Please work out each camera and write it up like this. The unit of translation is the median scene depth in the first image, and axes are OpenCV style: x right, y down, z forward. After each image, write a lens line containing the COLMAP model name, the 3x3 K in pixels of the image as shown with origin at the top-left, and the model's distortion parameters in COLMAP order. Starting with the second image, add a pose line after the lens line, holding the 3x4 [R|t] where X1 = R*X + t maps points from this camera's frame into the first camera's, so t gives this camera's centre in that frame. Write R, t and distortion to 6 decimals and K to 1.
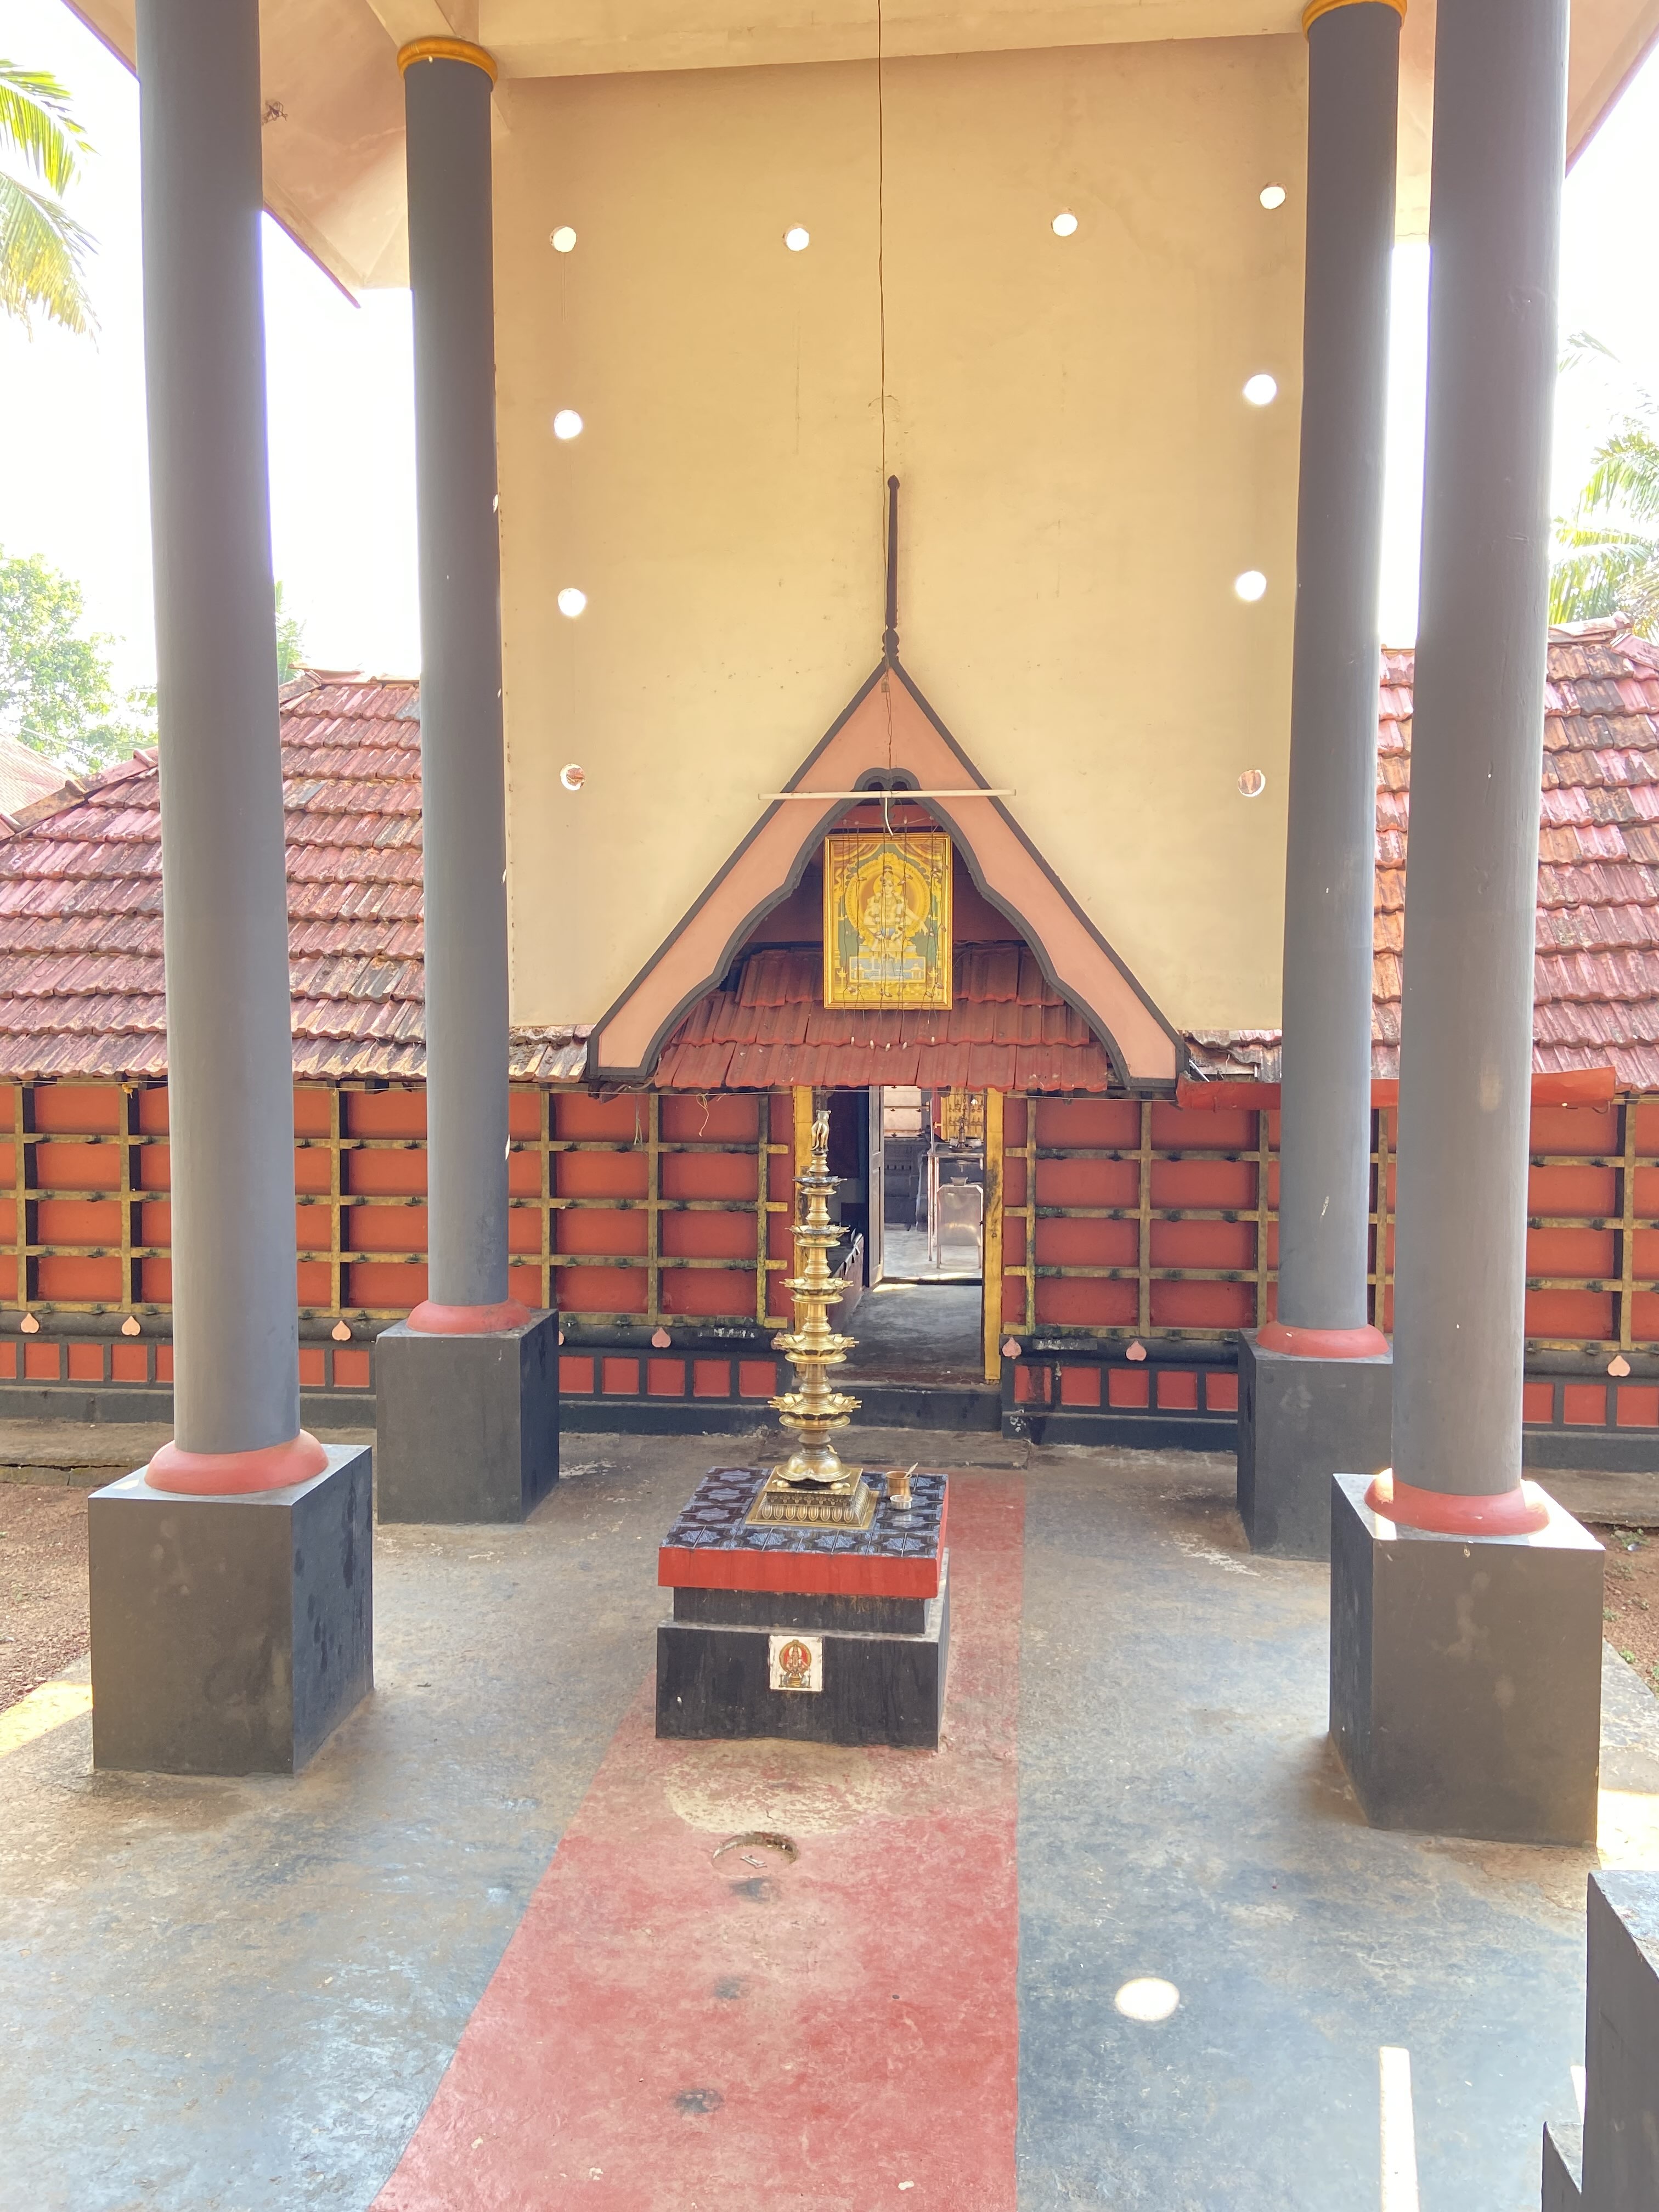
lens RADIAL K [[1623.5, 0, 829.5], [0, 1623.5, 1106.0], [0, 0, 1]] dist [0.115185, -0.146439]
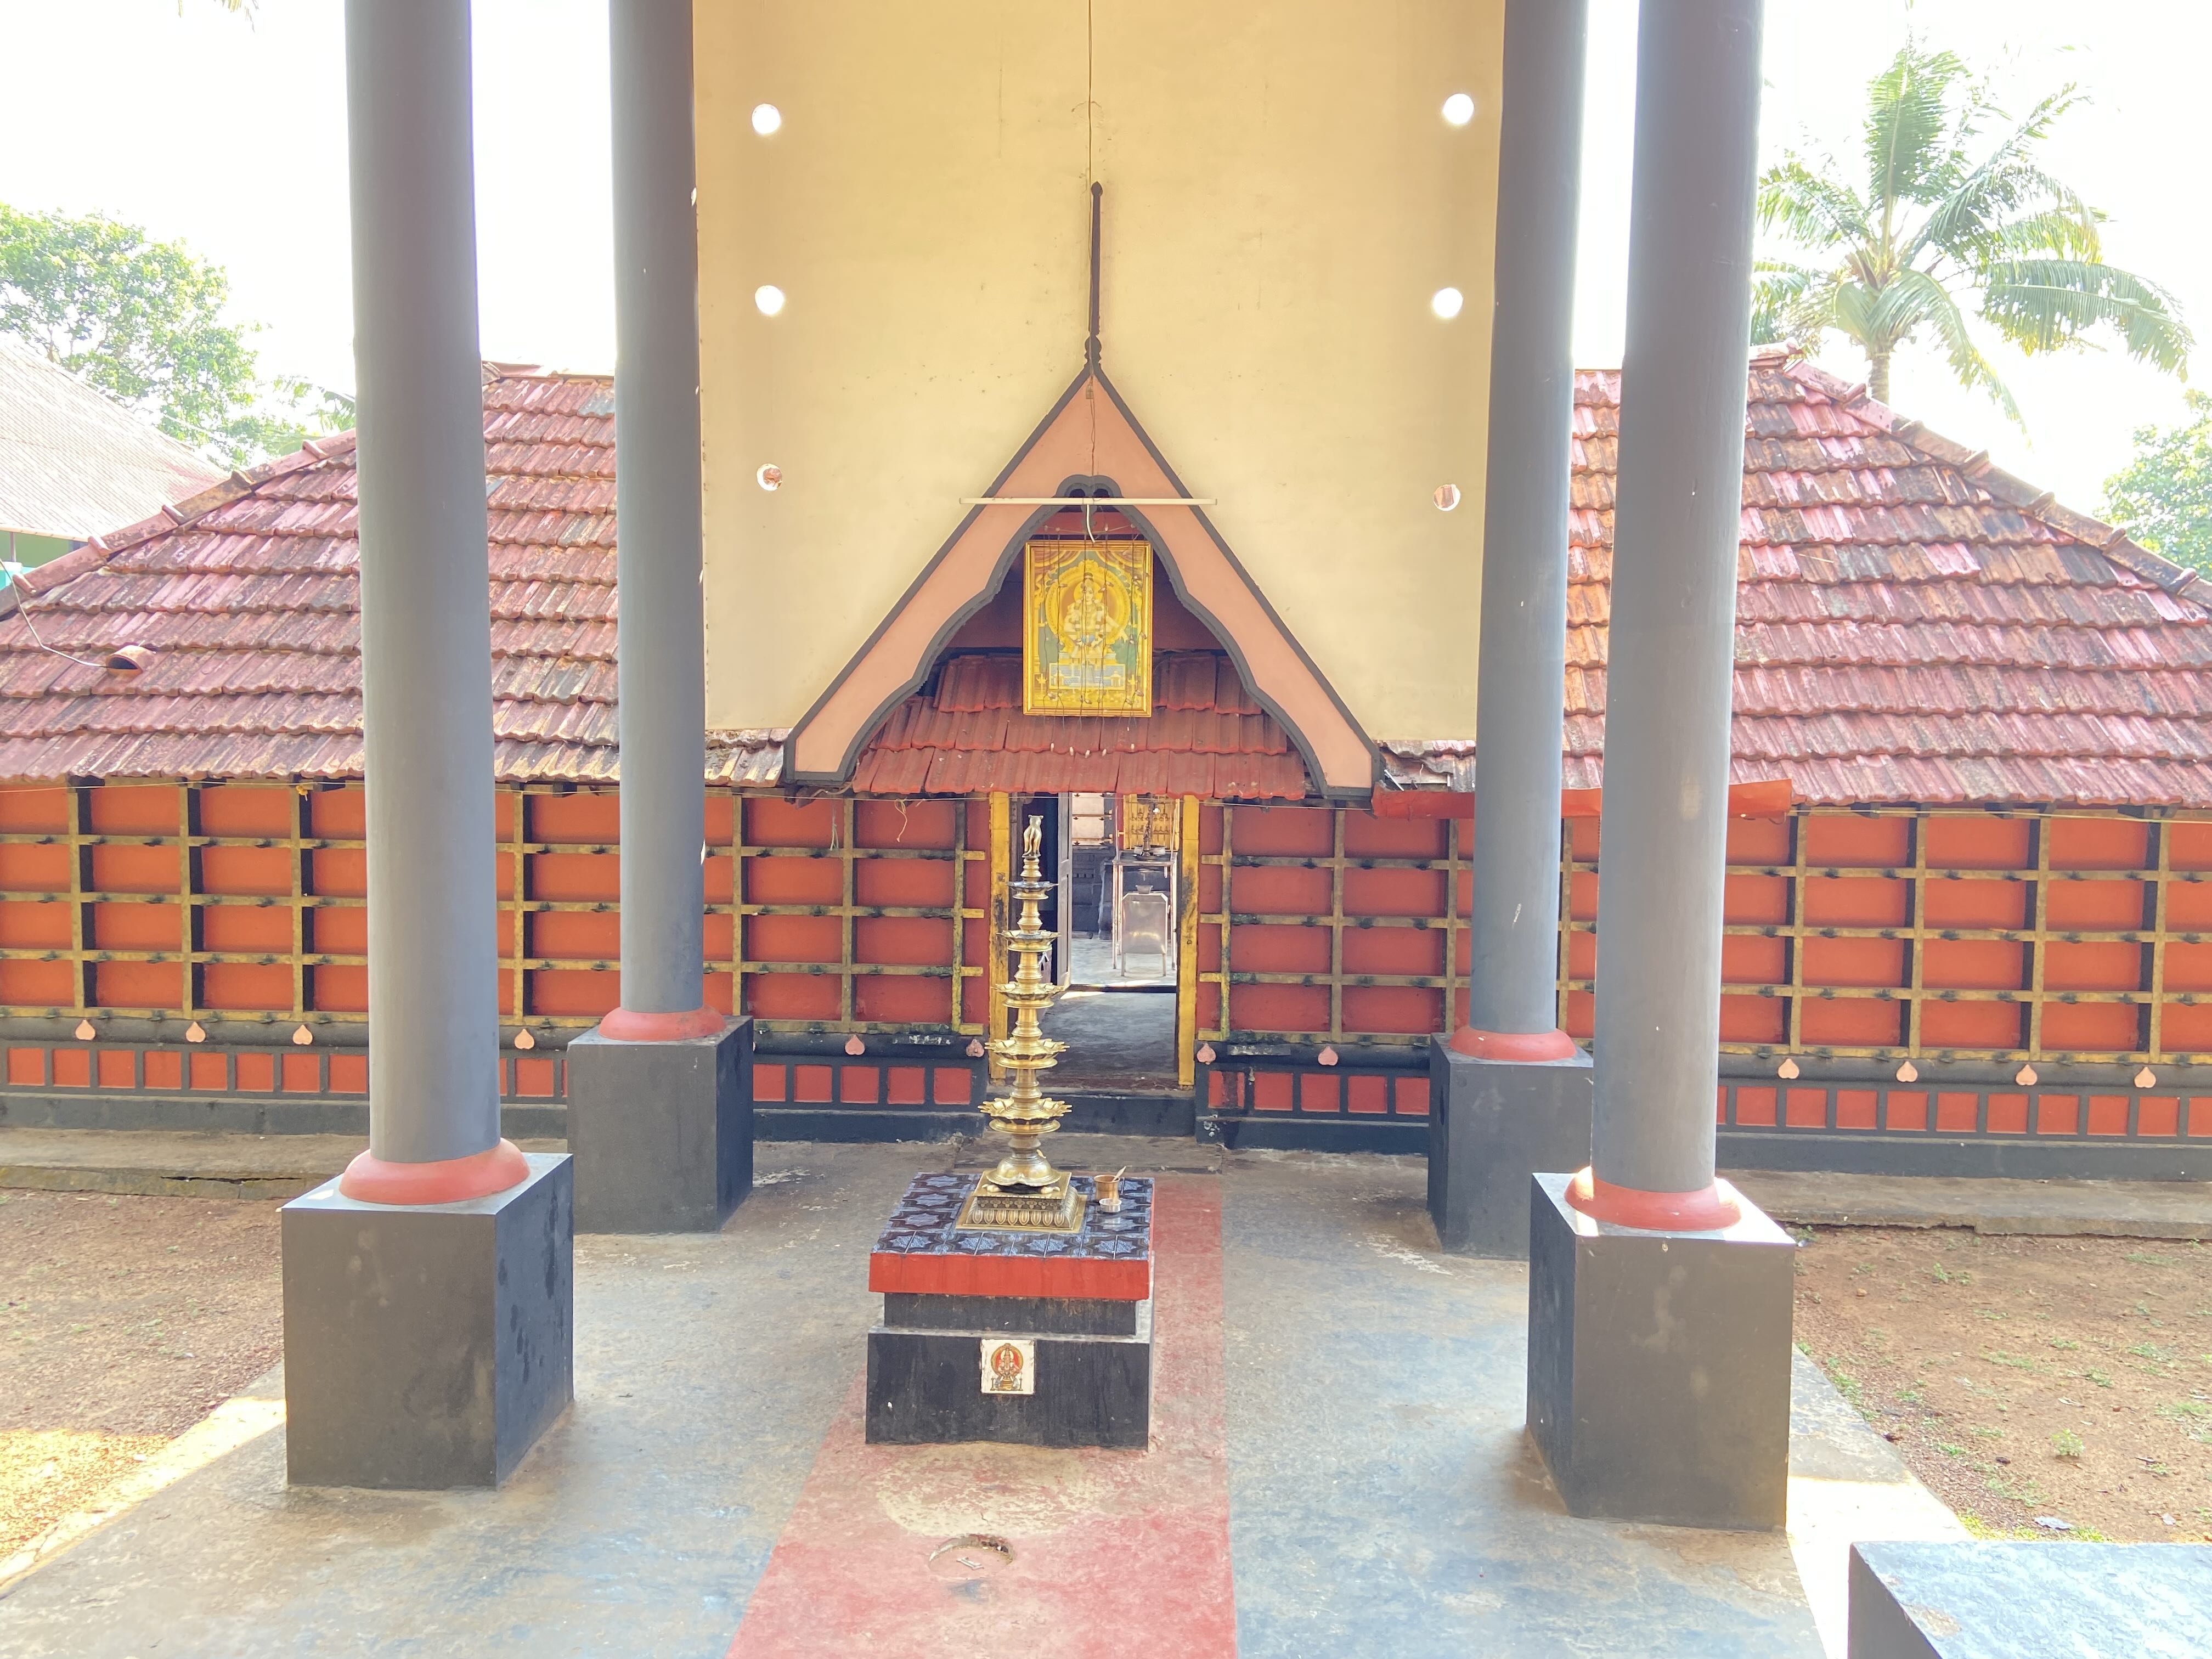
lens RADIAL K [[1623.5, 0, 1103.2], [0, 1623.5, 827.8], [0, 0, 1]] dist [0.115185, -0.146439]
pose [[0.997917, 0.005702, 0.064253, -0.018440], [-0.006166, 0.999956, 0.007021, 0.002034], [-0.064210, -0.007403, 0.997909, -0.000882]]
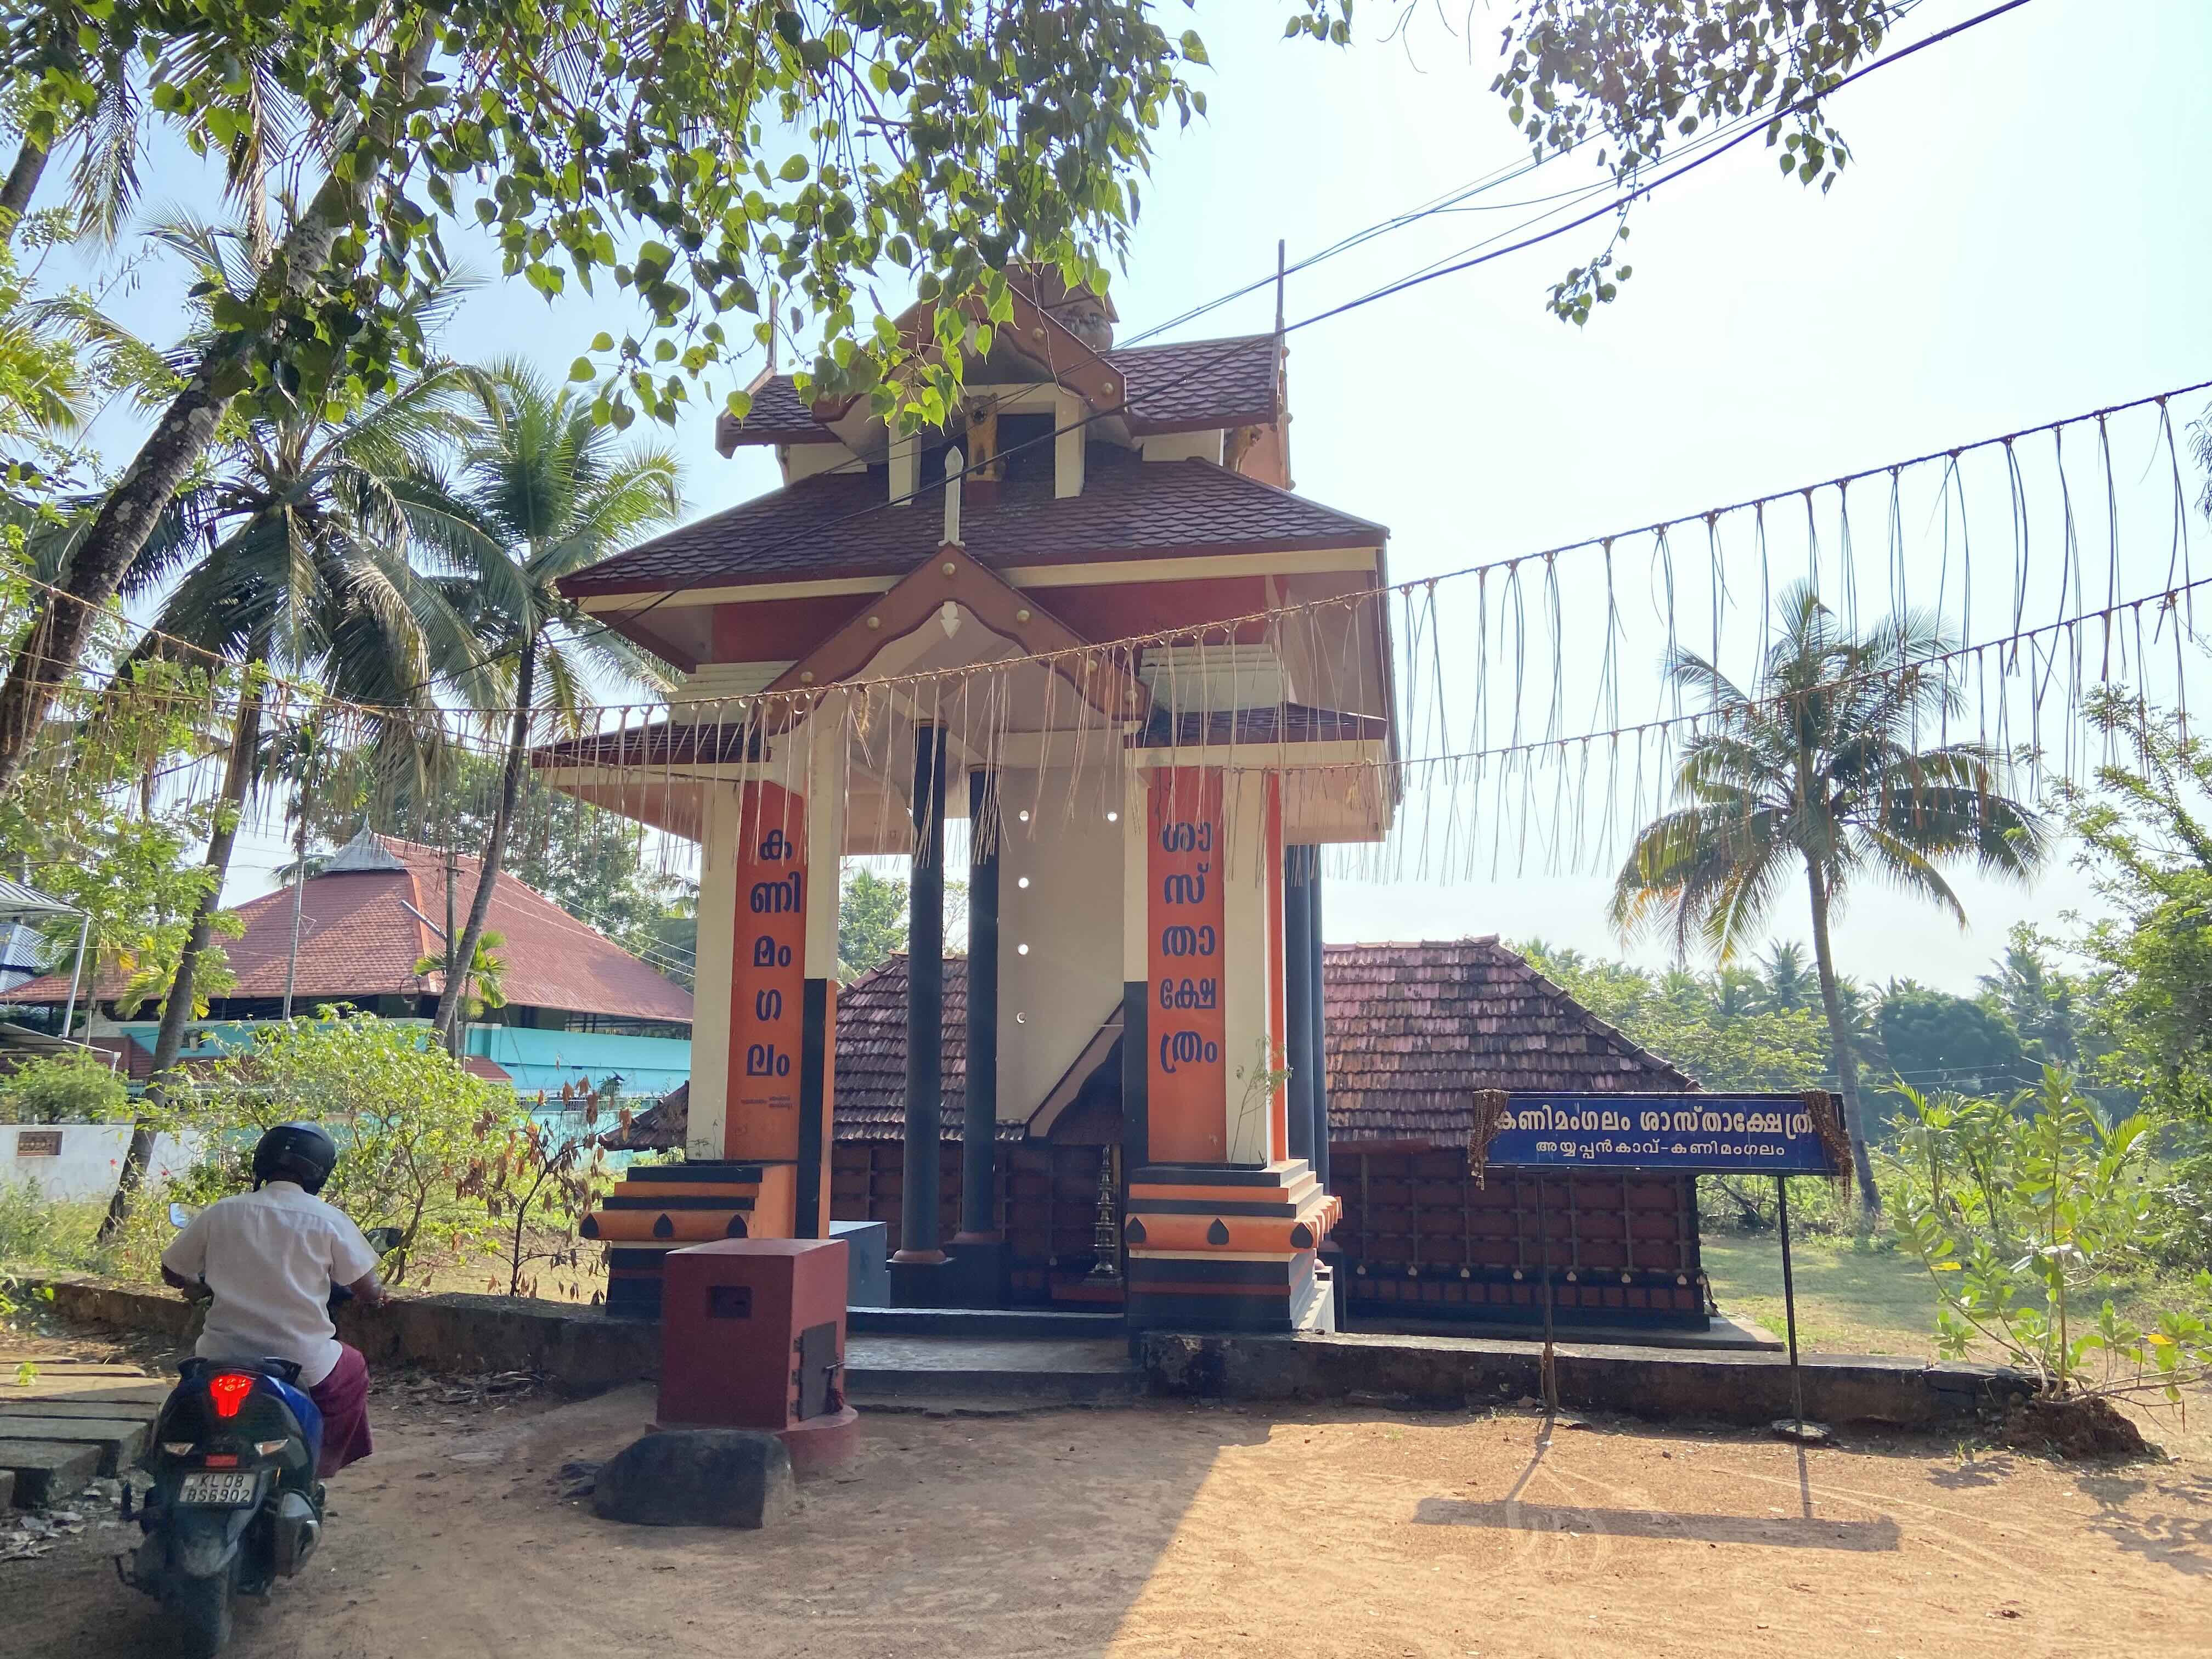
lens RADIAL K [[1635.6, 0, 1110.8], [0, 1635.6, 838.3], [0, 0, 1]] dist [0.124180, -0.149115]
pose [[0.997505, -0.009316, -0.069984, 0.154255], [-0.007209, 0.972634, -0.232229, 0.110525], [0.070233, 0.232154, 0.970140, -1.464111]]
